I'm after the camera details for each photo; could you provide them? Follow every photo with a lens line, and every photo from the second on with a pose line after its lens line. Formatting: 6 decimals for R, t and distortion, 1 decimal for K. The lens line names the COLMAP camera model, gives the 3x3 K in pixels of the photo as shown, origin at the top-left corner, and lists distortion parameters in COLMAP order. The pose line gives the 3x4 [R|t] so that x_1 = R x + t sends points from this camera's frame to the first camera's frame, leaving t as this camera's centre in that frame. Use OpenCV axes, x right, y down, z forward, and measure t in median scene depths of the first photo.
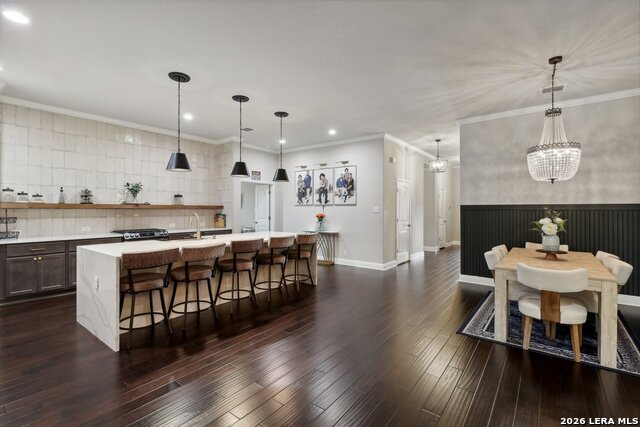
lens RADIAL K [[295.9, 0, 314.9], [0, 295.9, 207.5], [0, 0, 1]] dist [0.013350, -0.010314]
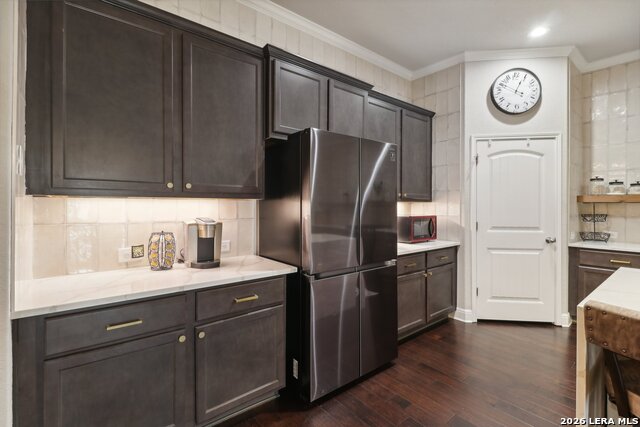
lens RADIAL K [[295.9, 0, 313.7], [0, 295.9, 204.3], [0, 0, 1]] dist [0.013350, -0.010314]
pose [[-0.237708, -0.001075, -0.971336, -0.082864], [-0.000278, 0.999999, -0.001039, 0.007197], [0.971337, 0.000023, -0.237708, 0.394915]]
